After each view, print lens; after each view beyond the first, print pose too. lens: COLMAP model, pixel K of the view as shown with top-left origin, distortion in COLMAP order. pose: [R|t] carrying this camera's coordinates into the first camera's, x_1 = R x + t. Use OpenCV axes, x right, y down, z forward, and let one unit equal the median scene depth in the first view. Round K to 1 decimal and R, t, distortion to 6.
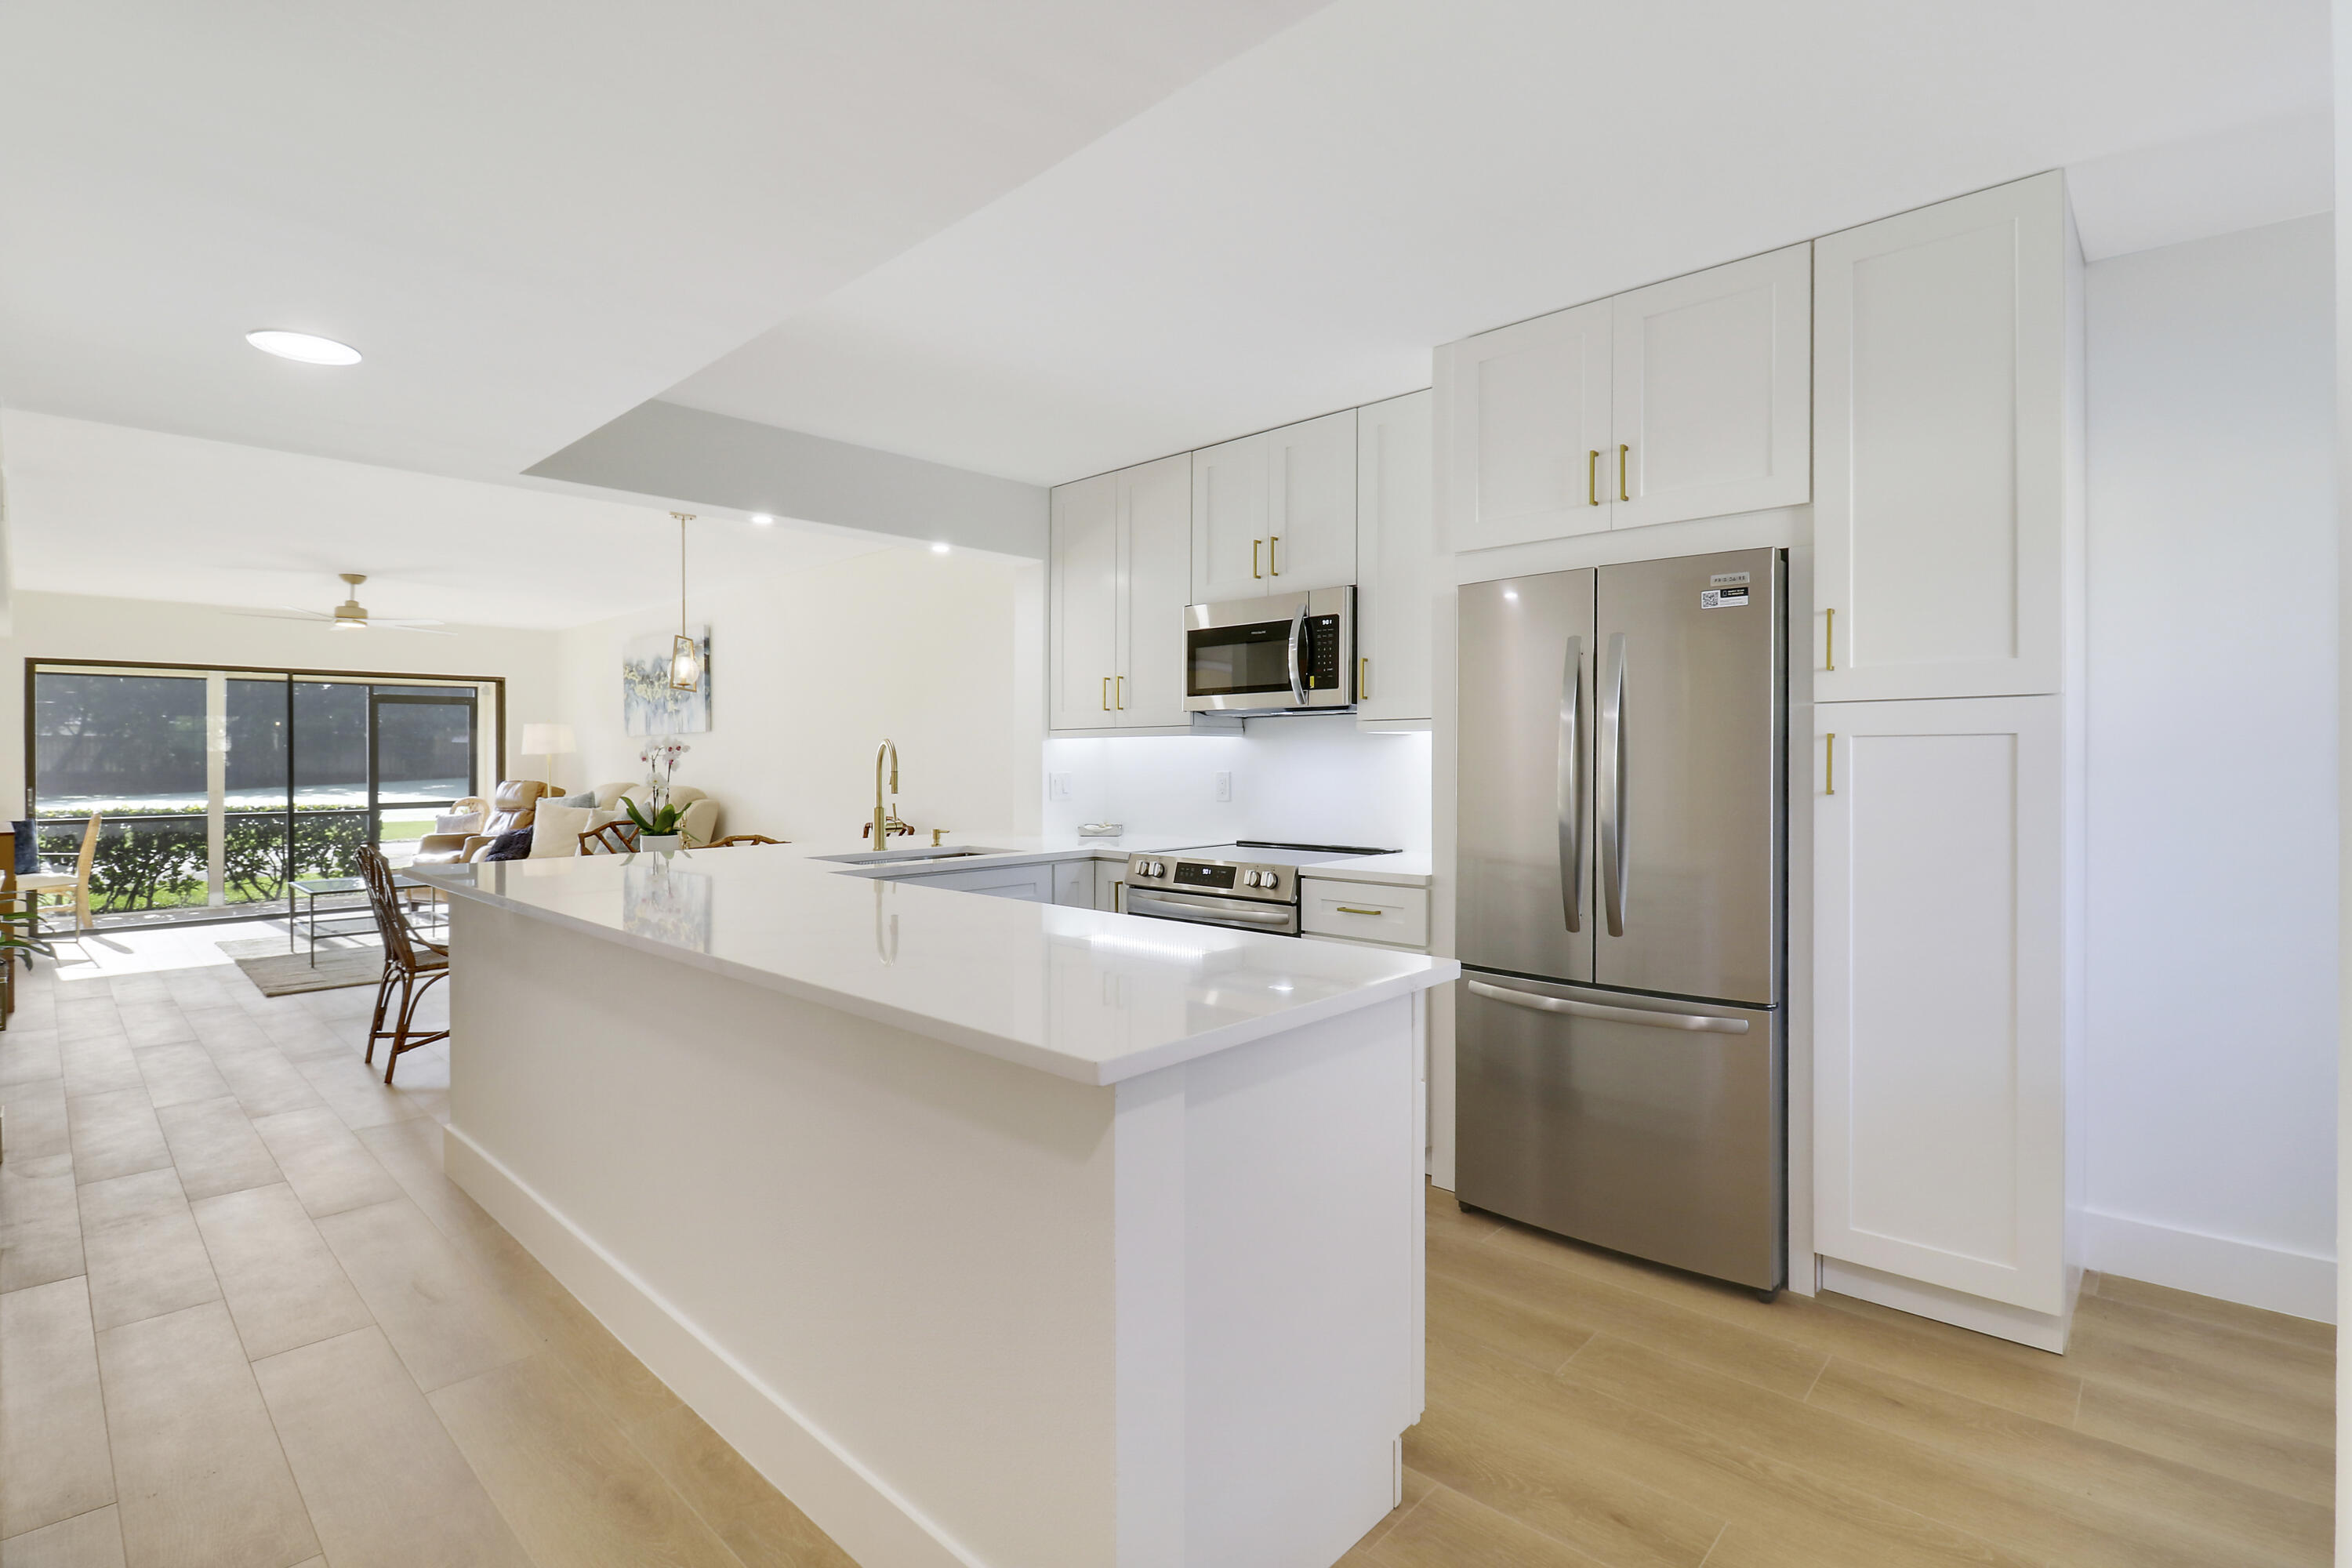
lens RADIAL K [[1101.1, 0, 1200.4], [0, 1101.1, 748.2], [0, 0, 1]] dist [-0.000518, -0.017234]
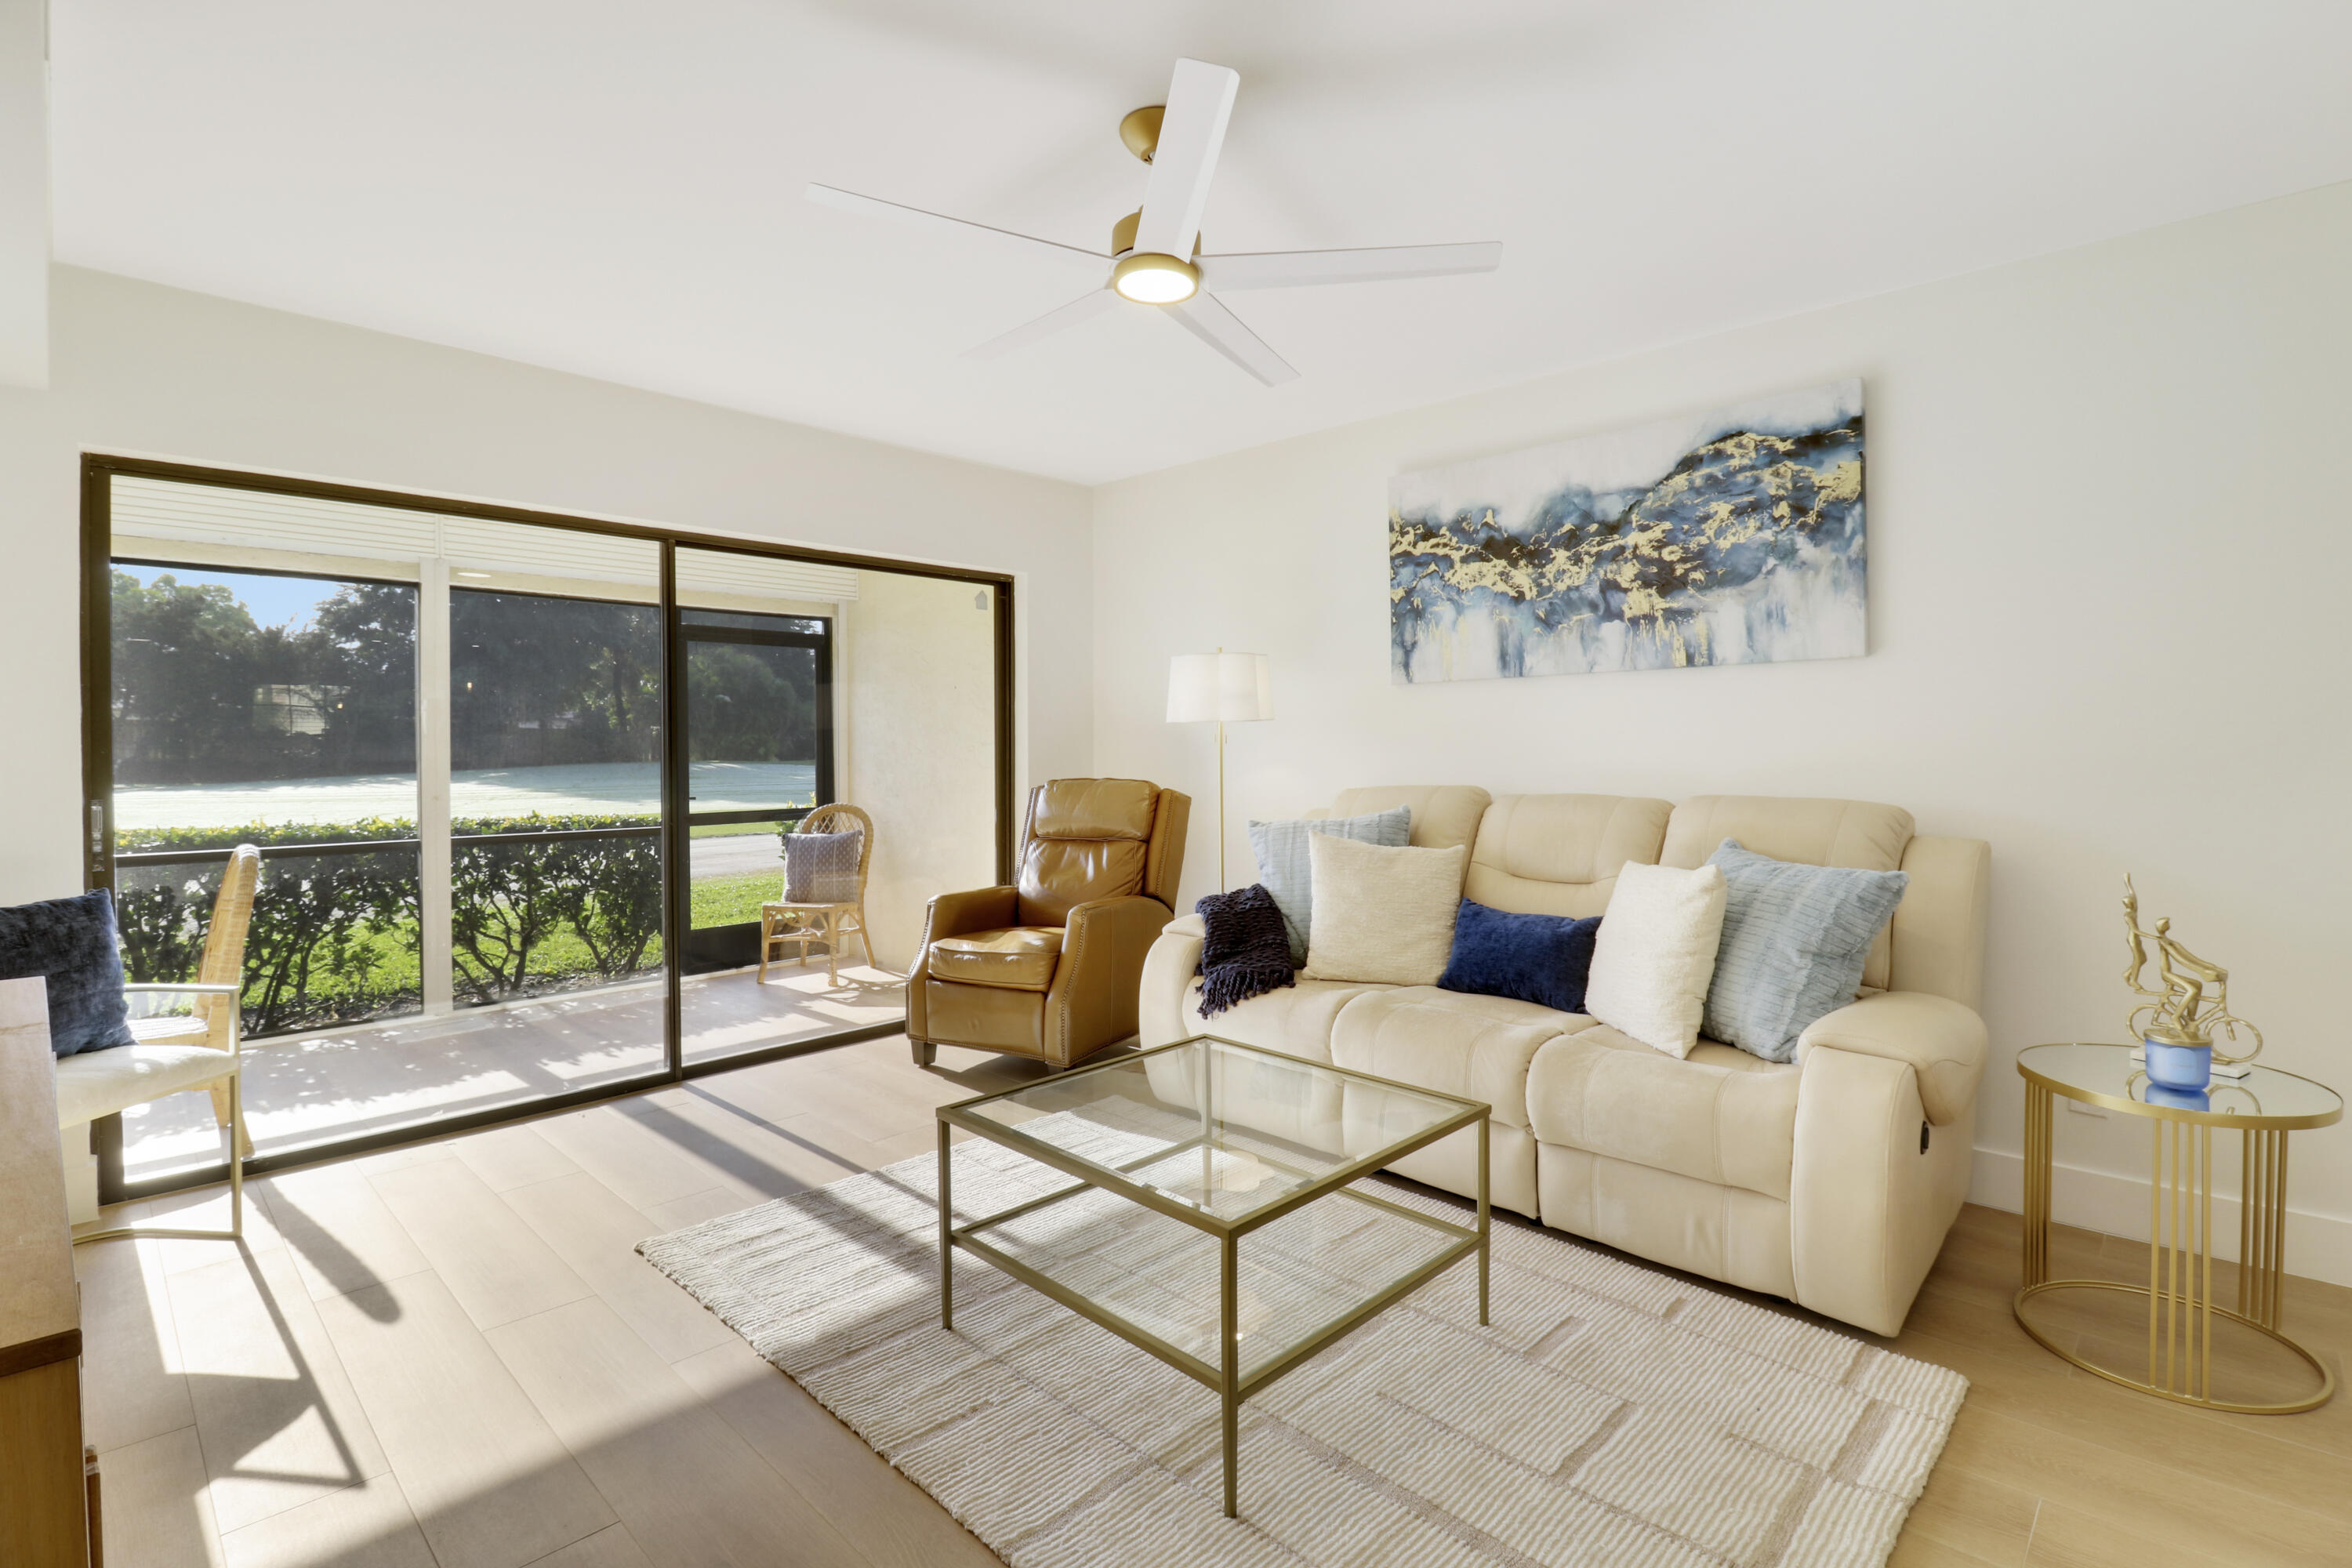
lens RADIAL K [[1101.1, 0, 1182.4], [0, 1101.1, 769.6], [0, 0, 1]] dist [0.014258, -0.025924]
pose [[0.999574, 0.002396, -0.029087, -0.580941], [-0.001595, 0.999619, 0.027550, 0.012237], [0.029142, -0.027492, 0.999197, 0.525184]]
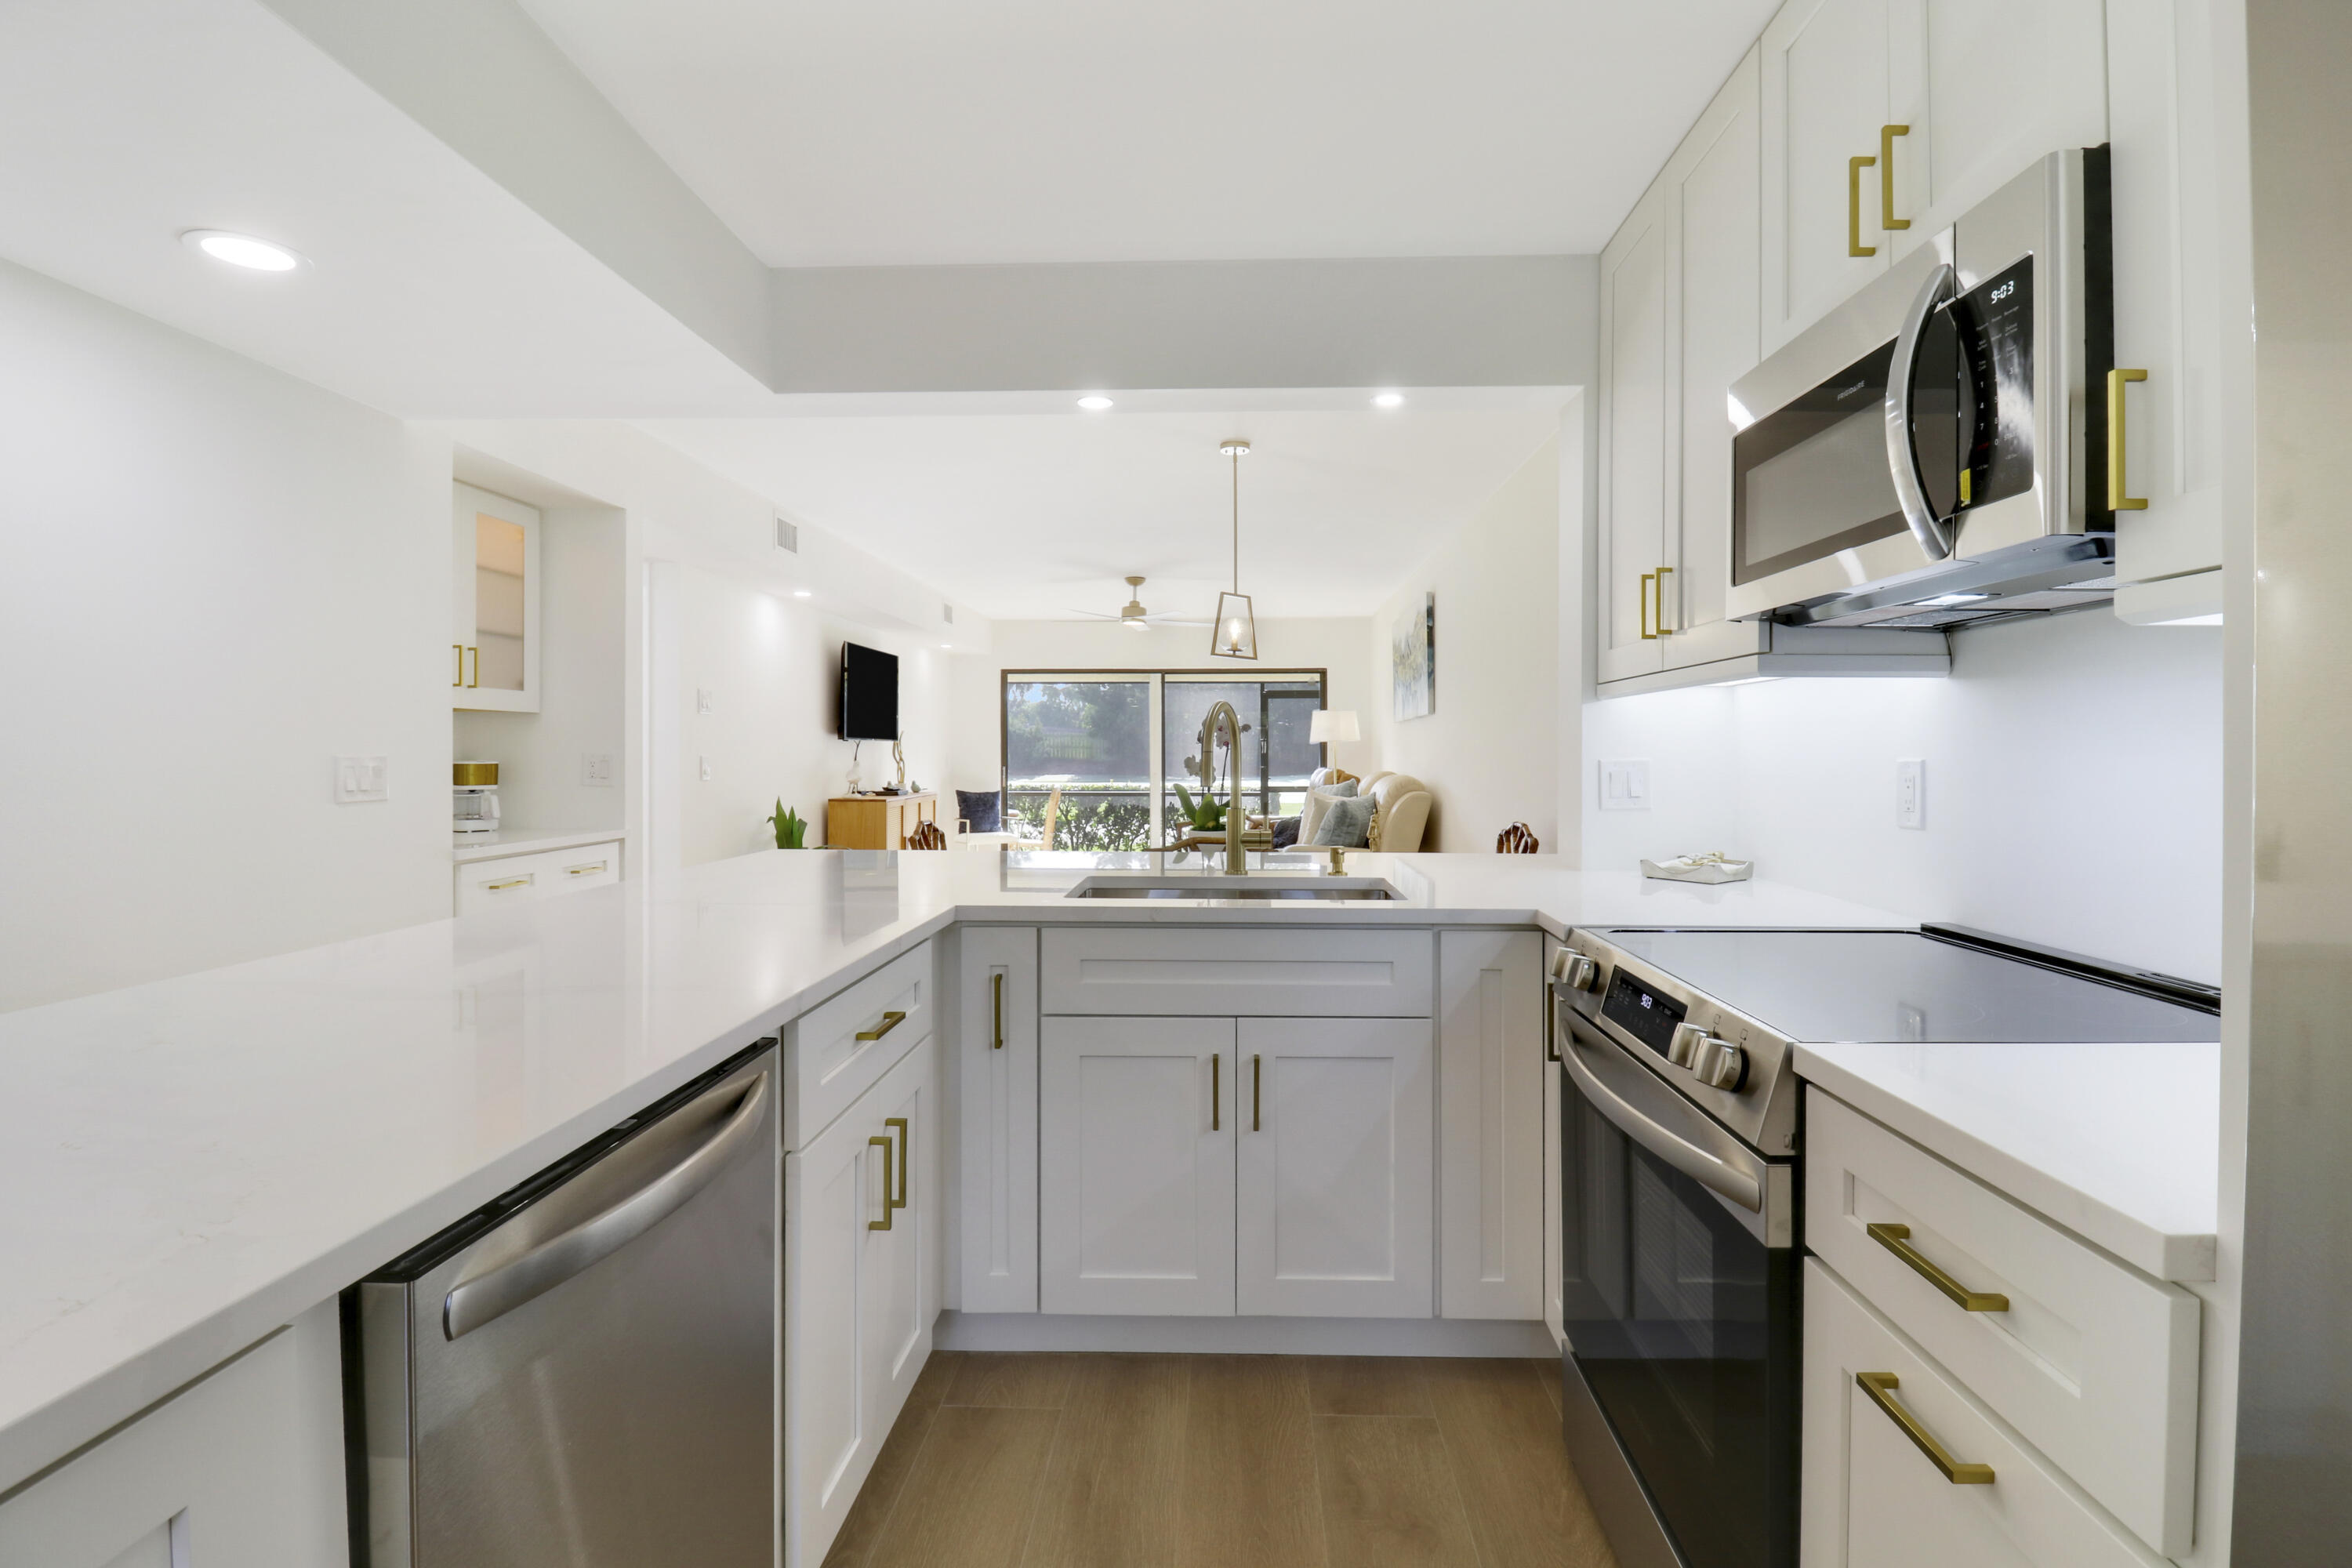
lens RADIAL K [[1101.1, 0, 1200.4], [0, 1101.1, 748.2], [0, 0, 1]] dist [-0.000518, -0.017234]
pose [[0.649212, 0.001629, -0.760606, 0.084900], [0.002096, 0.999990, 0.003931, 0.007150], [0.760604, -0.004146, 0.649202, 0.252790]]
